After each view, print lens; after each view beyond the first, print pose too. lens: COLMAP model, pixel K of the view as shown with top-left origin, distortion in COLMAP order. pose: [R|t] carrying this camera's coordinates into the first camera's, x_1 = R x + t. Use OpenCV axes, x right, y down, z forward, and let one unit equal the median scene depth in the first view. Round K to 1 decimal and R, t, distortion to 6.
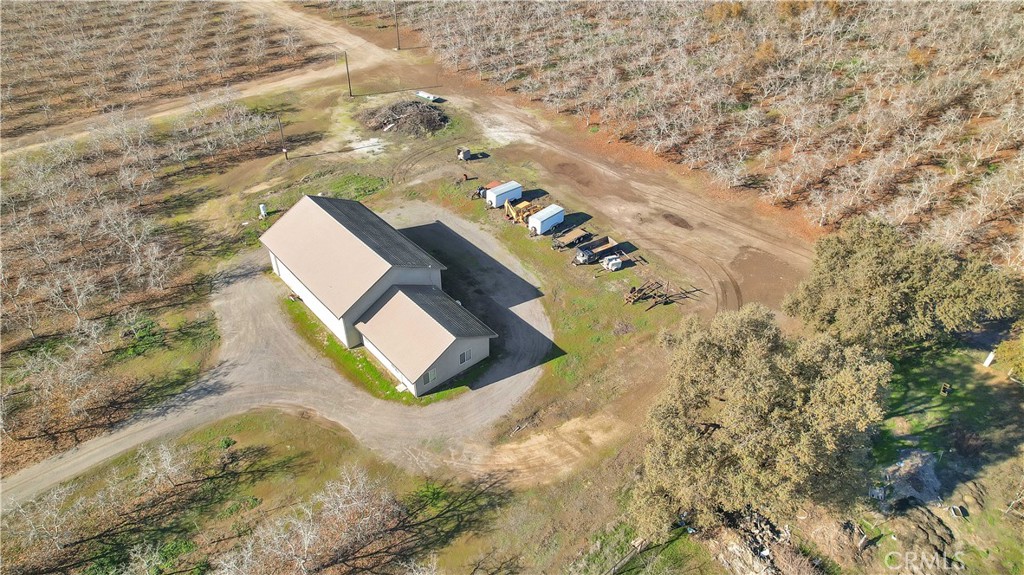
lens RADIAL K [[663.5, 0, 514.0], [0, 663.5, 291.4], [0, 0, 1]] dist [-0.077596, 0.072375]
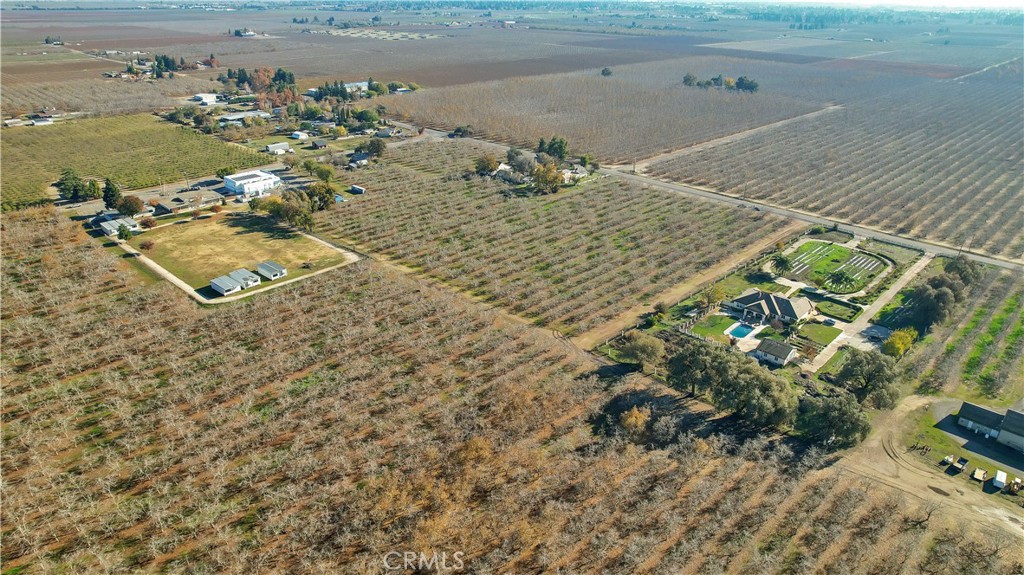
lens RADIAL K [[663.5, 0, 514.0], [0, 663.5, 291.4], [0, 0, 1]] dist [-0.077596, 0.072375]
pose [[-0.996625, 0.010880, -0.081365, 1.532256], [-0.067677, 0.452065, 0.889414, -1.850082], [0.046459, 0.891919, -0.449803, 1.201013]]
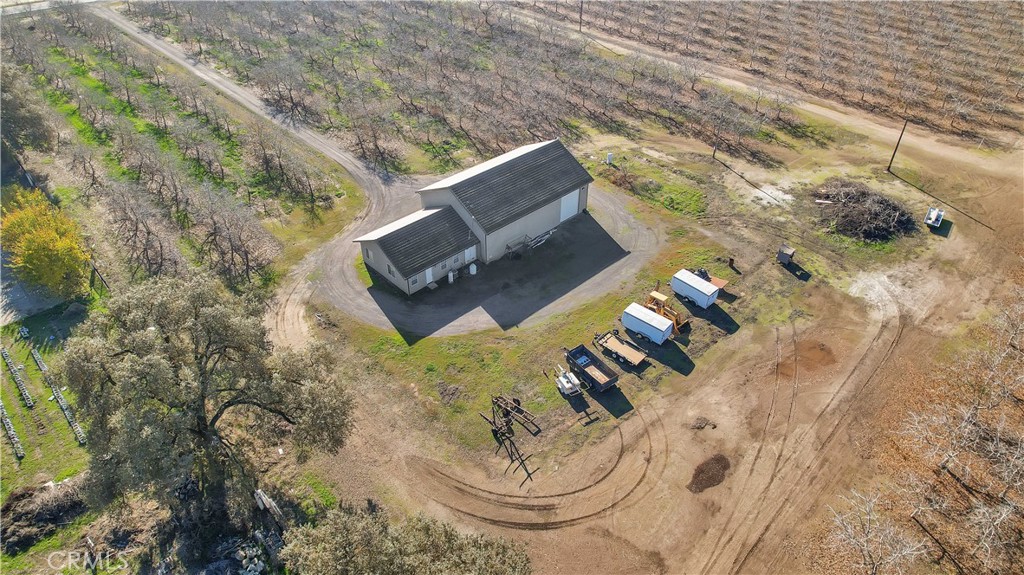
lens RADIAL K [[663.5, 0, 514.0], [0, 663.5, 291.4], [0, 0, 1]] dist [-0.077596, 0.072375]
pose [[0.046569, 0.602529, -0.796737, 0.588781], [-0.620521, 0.642495, 0.449615, -0.354698], [0.782806, 0.473455, 0.403802, 0.497501]]
